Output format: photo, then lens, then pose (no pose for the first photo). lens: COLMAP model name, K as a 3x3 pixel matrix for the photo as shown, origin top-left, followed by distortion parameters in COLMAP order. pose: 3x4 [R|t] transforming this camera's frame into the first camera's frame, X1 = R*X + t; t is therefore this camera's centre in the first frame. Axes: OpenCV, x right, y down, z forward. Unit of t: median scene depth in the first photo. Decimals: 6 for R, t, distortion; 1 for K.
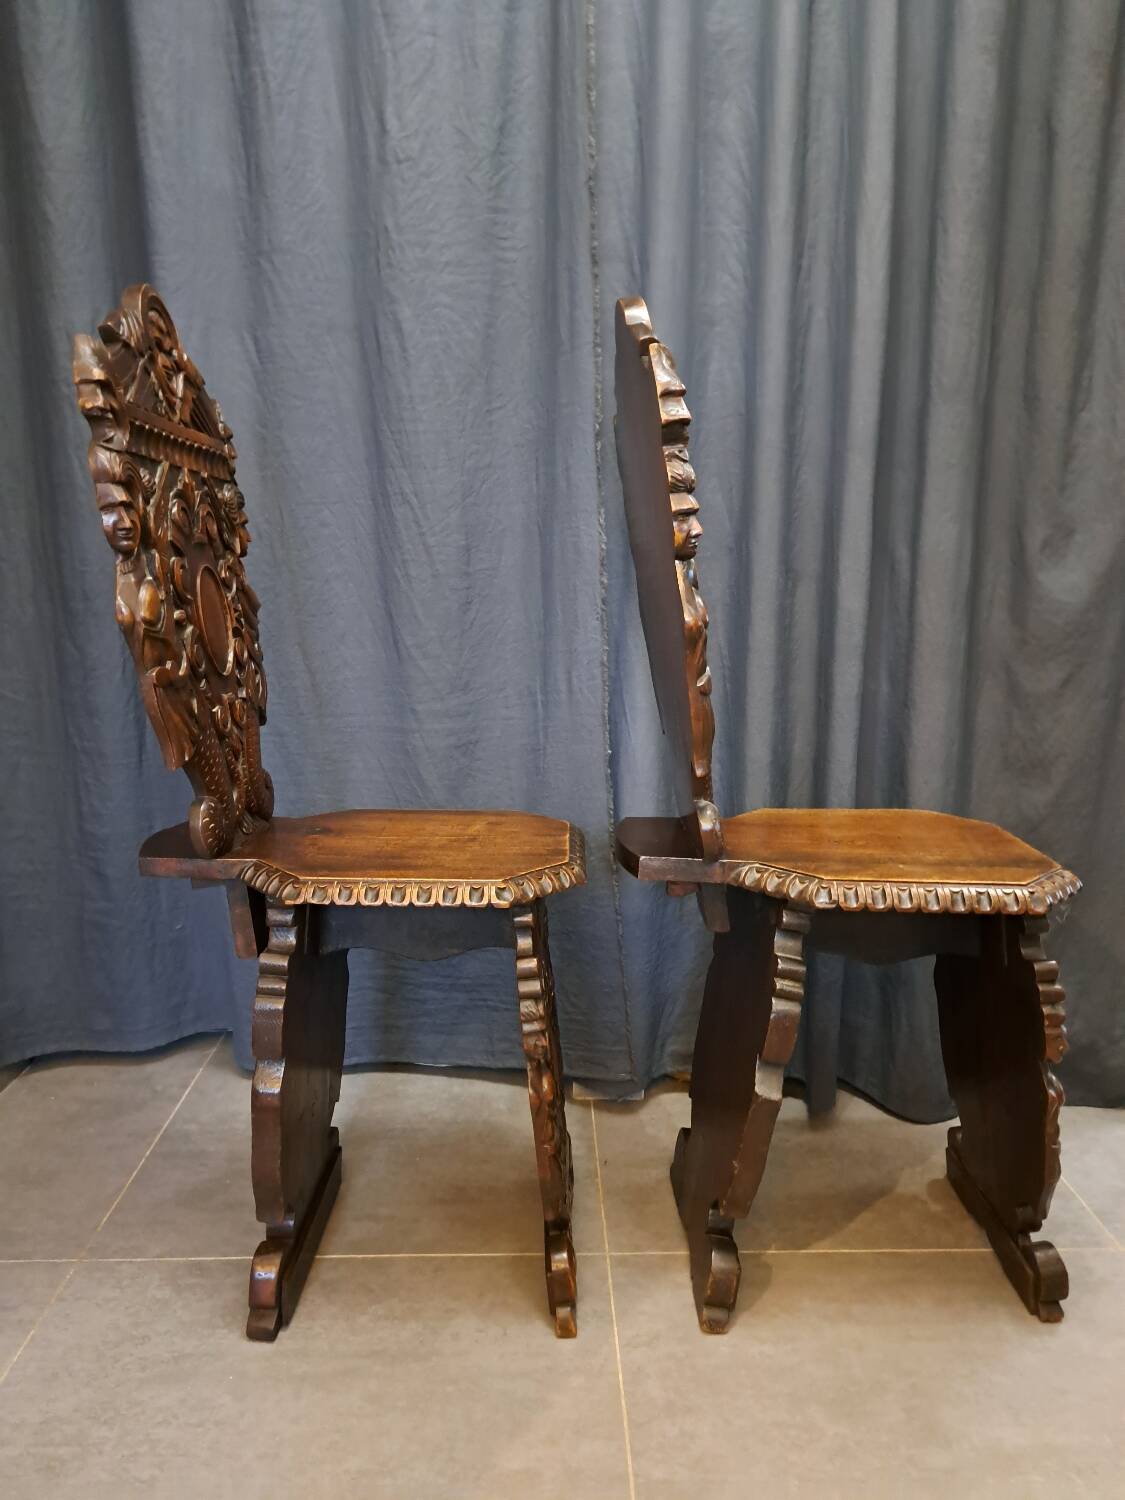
lens RADIAL K [[1099.6, 0, 569.2], [0, 1099.6, 759.0], [0, 0, 1]] dist [0.039394, -0.032142]
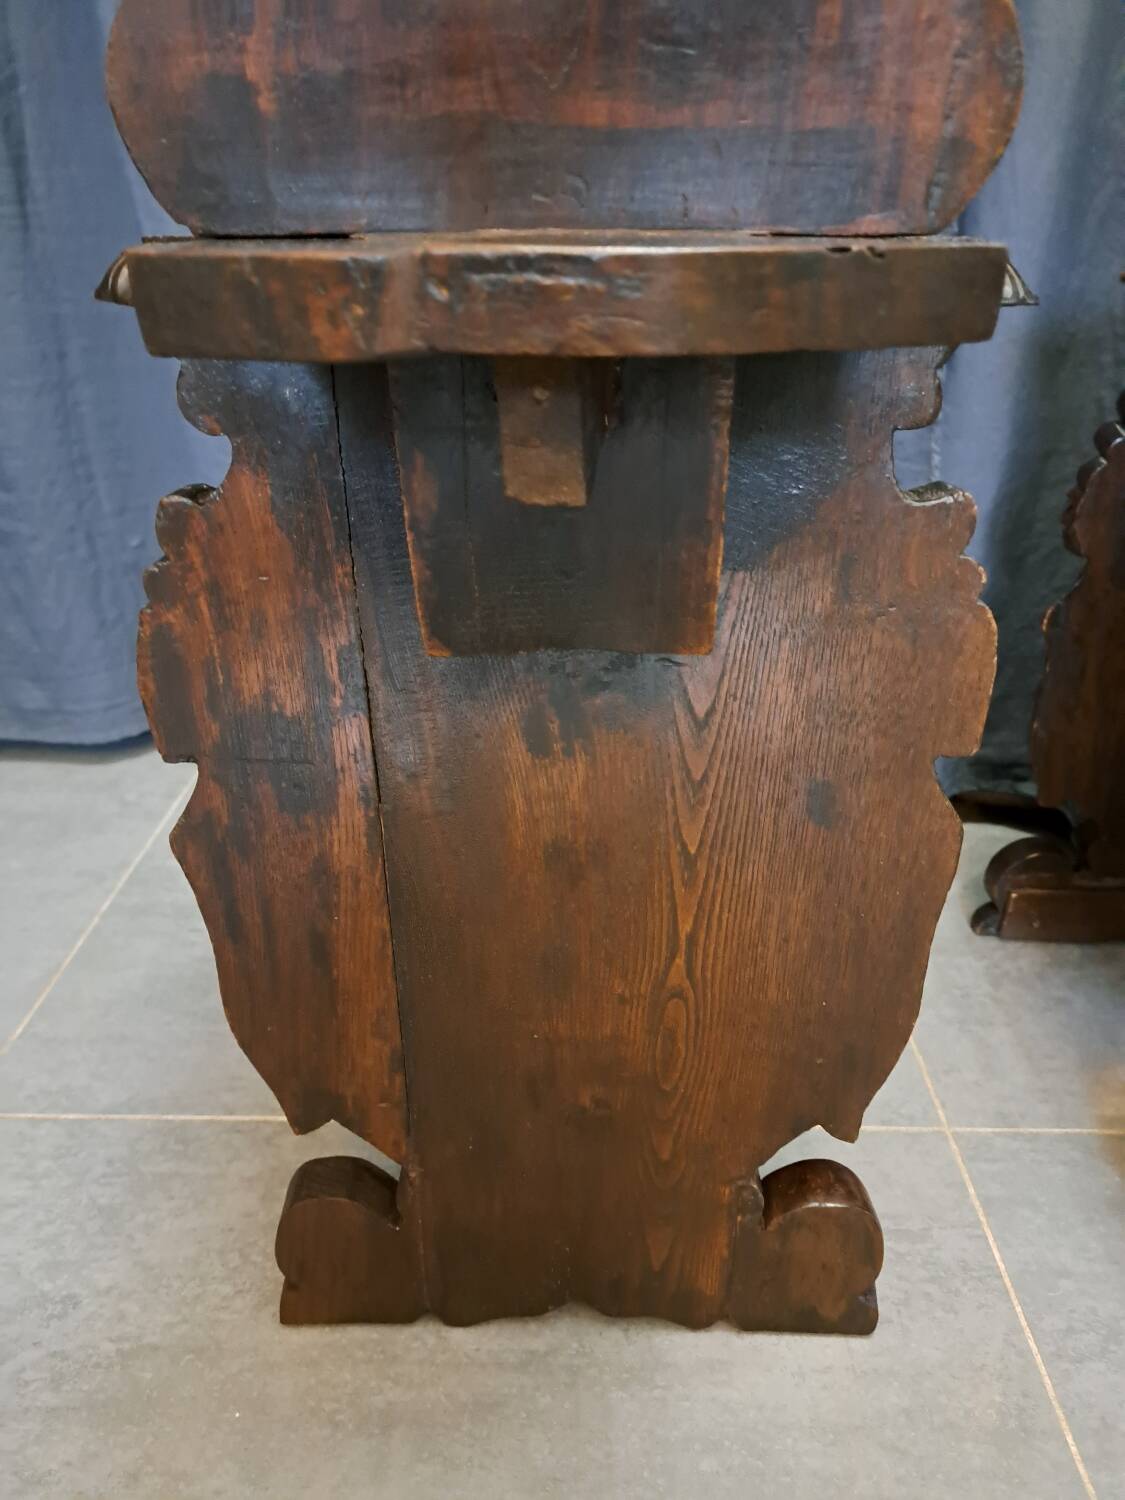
lens RADIAL K [[1099.6, 0, 566.2], [0, 1099.6, 773.8], [0, 0, 1]] dist [0.039394, -0.032142]
pose [[0.999119, 0.016978, -0.038379, -0.118519], [-0.005545, 0.959896, 0.280302, 0.126850], [0.041598, -0.279842, 0.959144, 0.493671]]
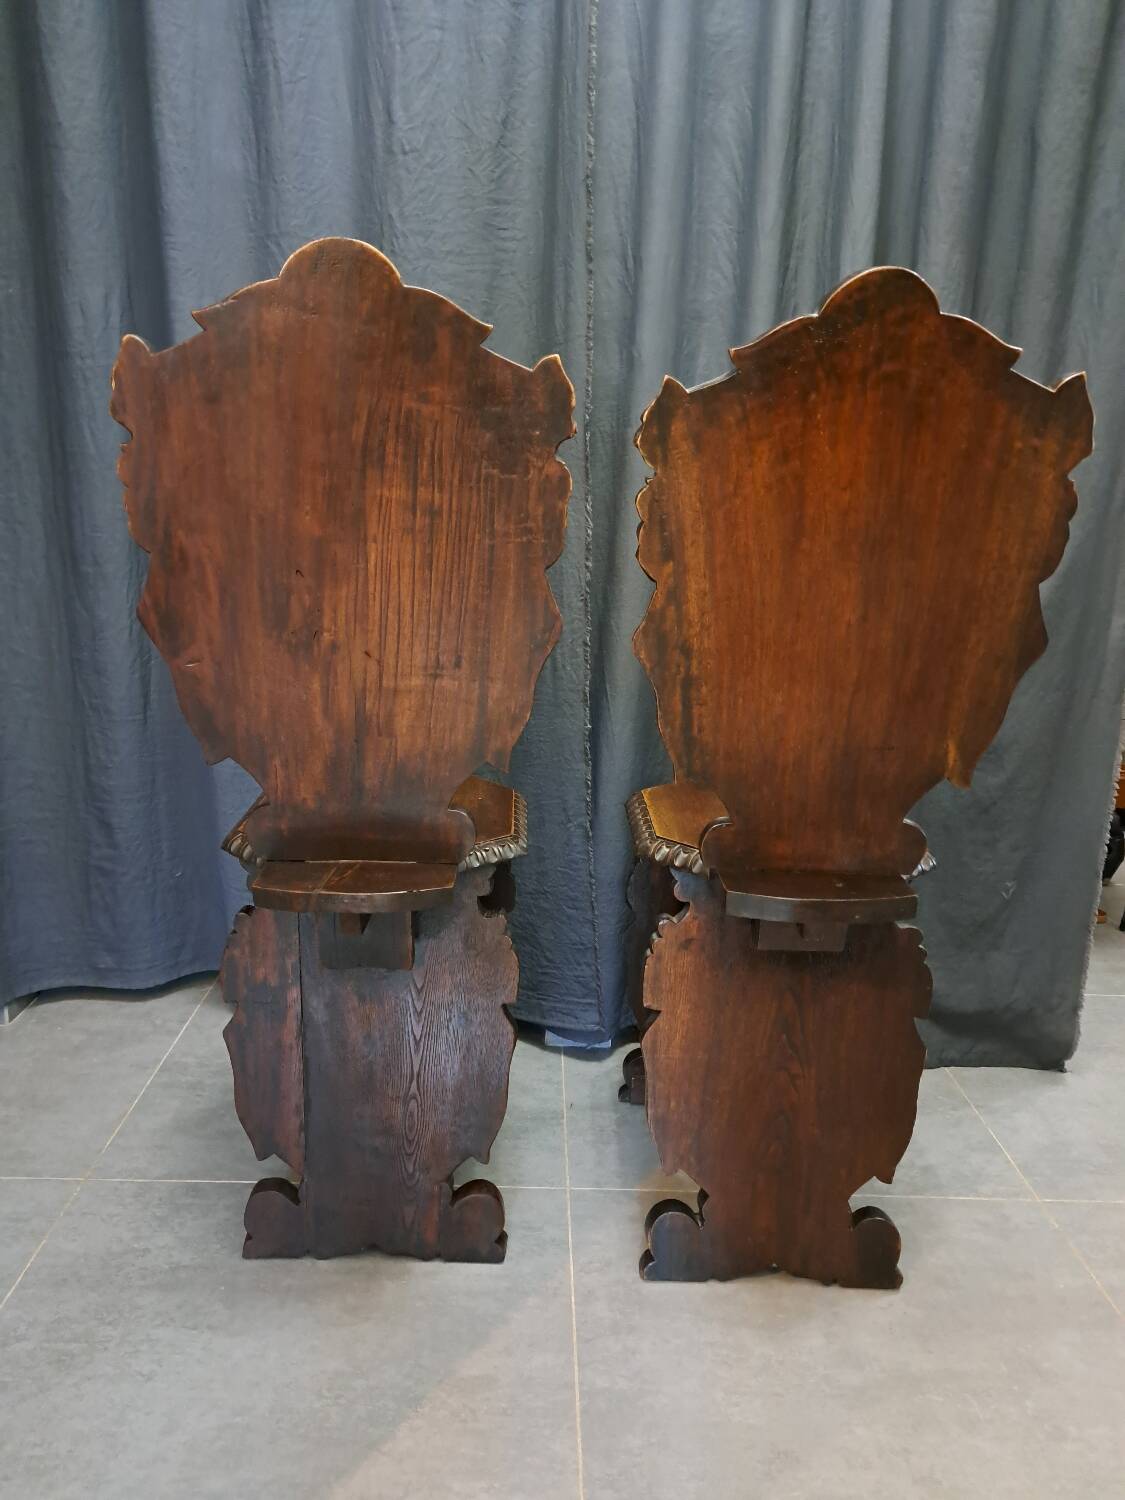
lens RADIAL K [[1099.6, 0, 566.8], [0, 1099.6, 757.3], [0, 0, 1]] dist [0.039394, -0.032142]
pose [[0.999417, 0.034027, 0.002735, 0.014624], [-0.034124, 0.998046, 0.052348, -0.034046], [-0.000948, -0.052410, 0.998625, -0.064505]]
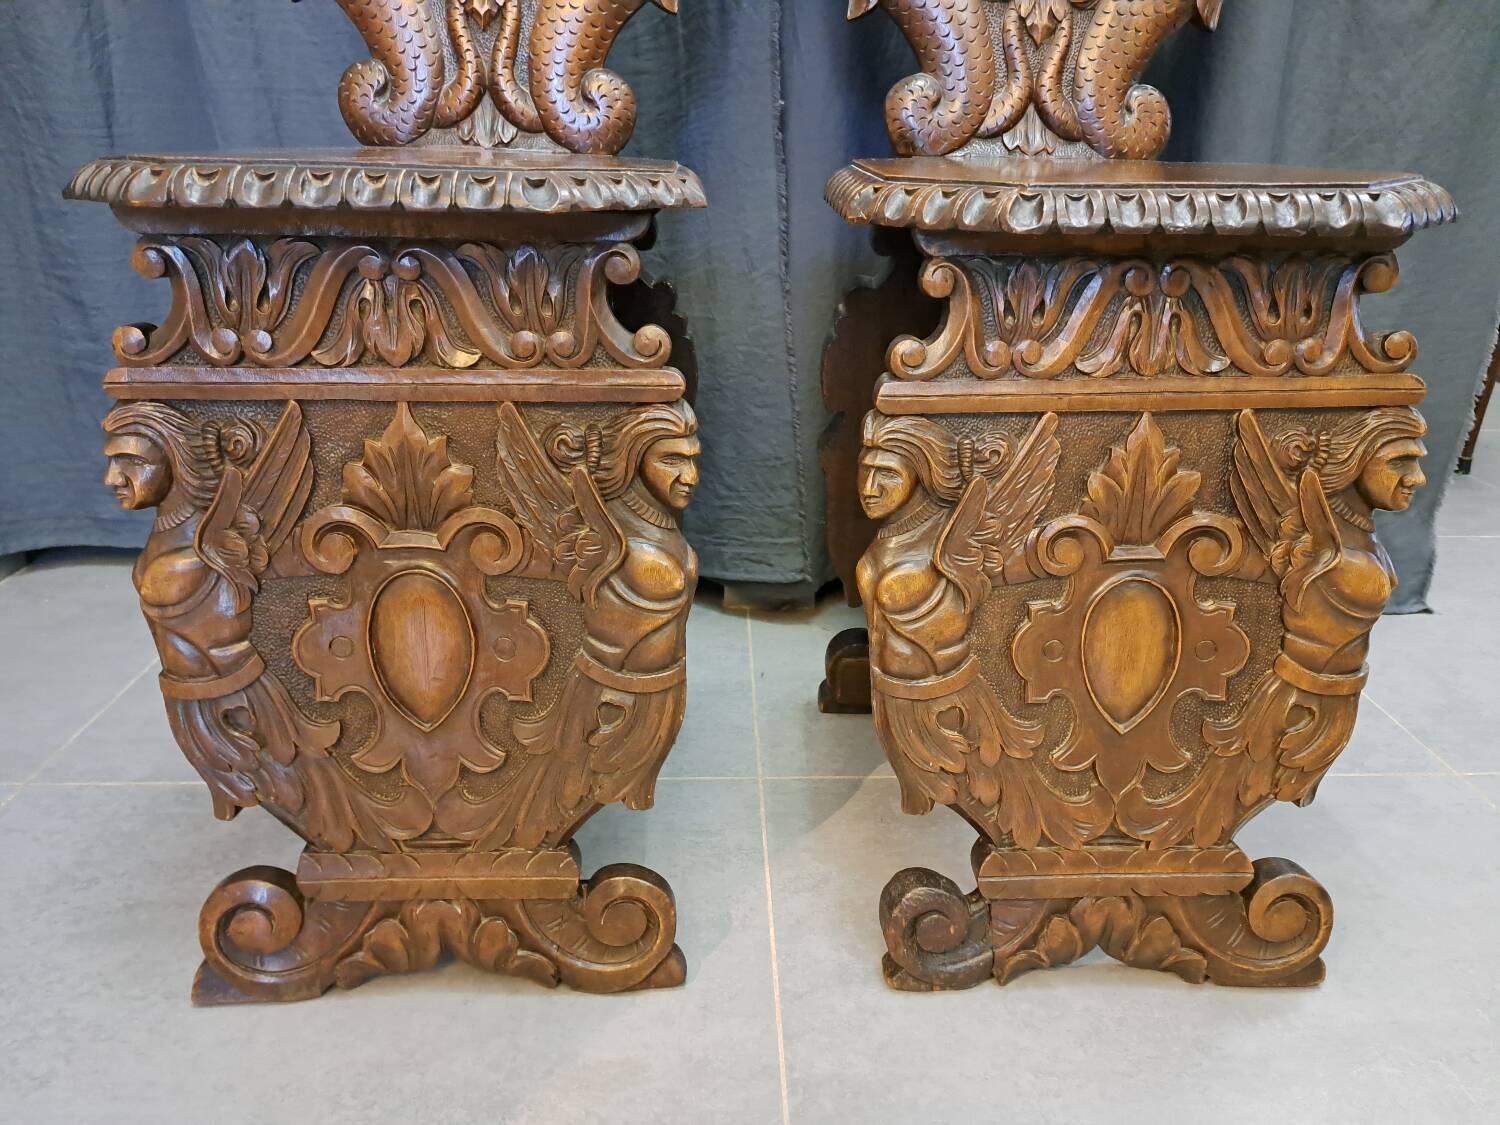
lens RADIAL K [[1099.6, 0, 763.1], [0, 1099.6, 566.6], [0, 0, 1]] dist [0.039394, -0.032142]
pose [[0.999899, 0.005107, 0.013235, 0.023811], [-0.007473, 0.982642, 0.185361, 0.160943], [-0.012059, -0.185442, 0.982581, 0.286318]]
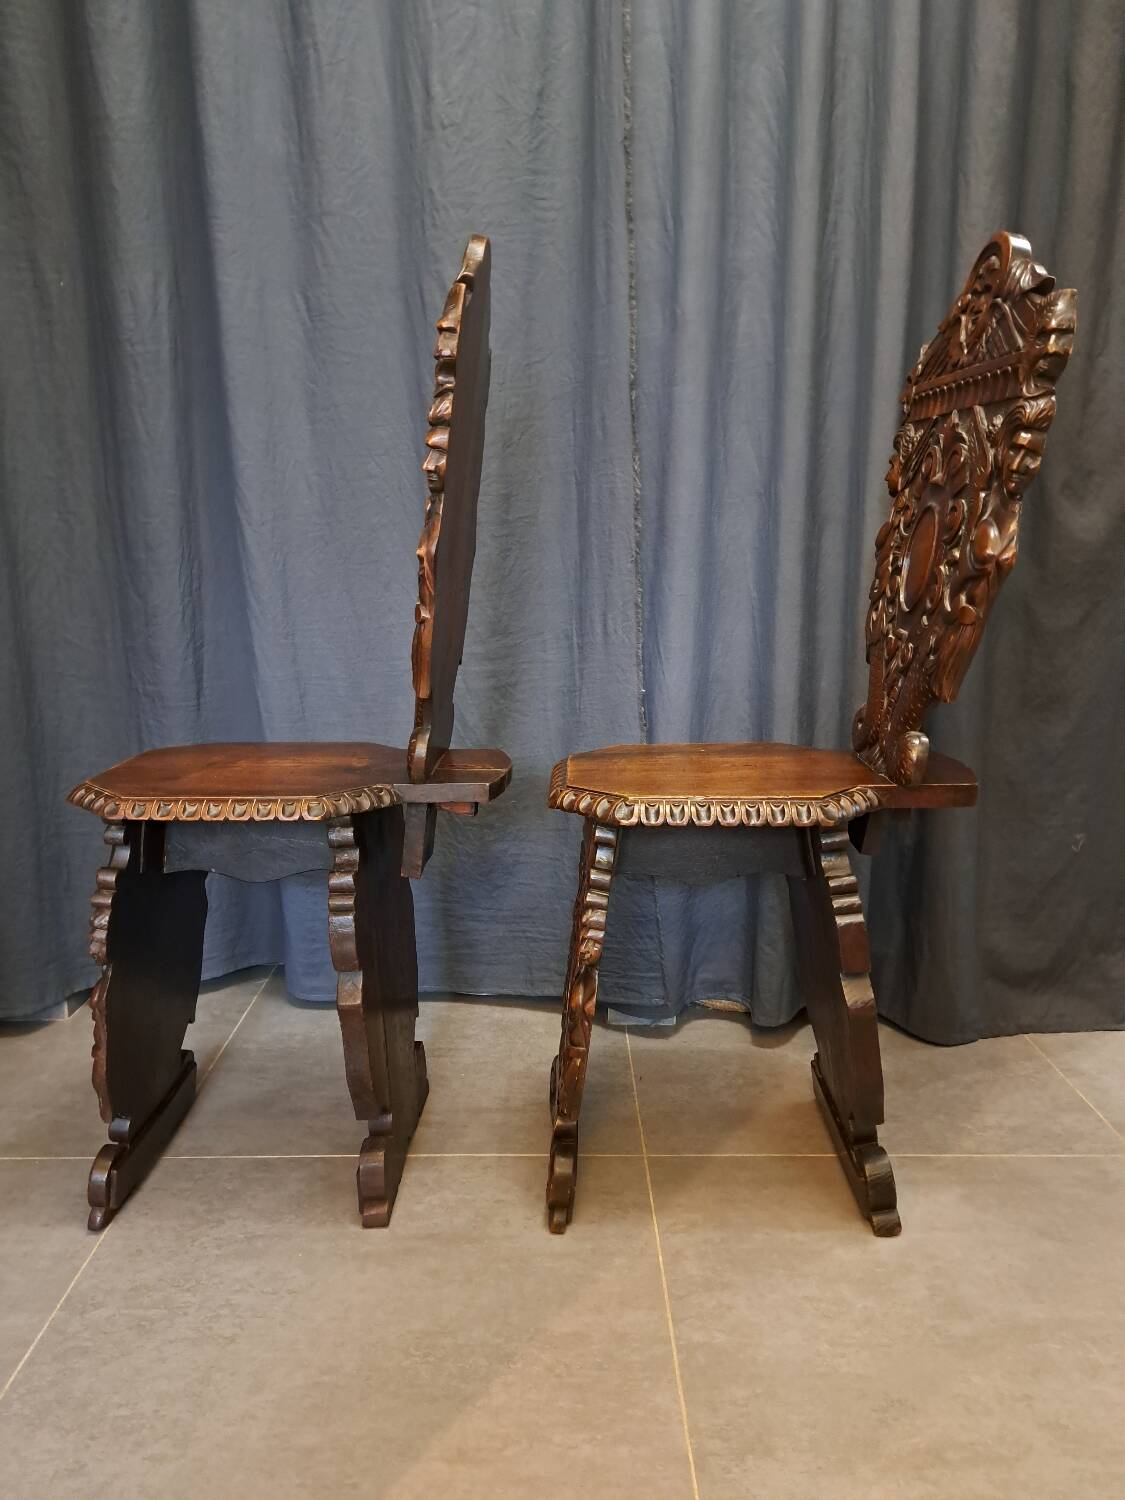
lens RADIAL K [[1099.6, 0, 560.5], [0, 1099.6, 748.6], [0, 0, 1]] dist [0.039394, -0.032142]
pose [[0.999674, -0.003211, -0.025323, -0.017413], [0.003420, 0.999960, 0.008212, 0.043636], [0.025295, -0.008296, 0.999646, -0.054420]]
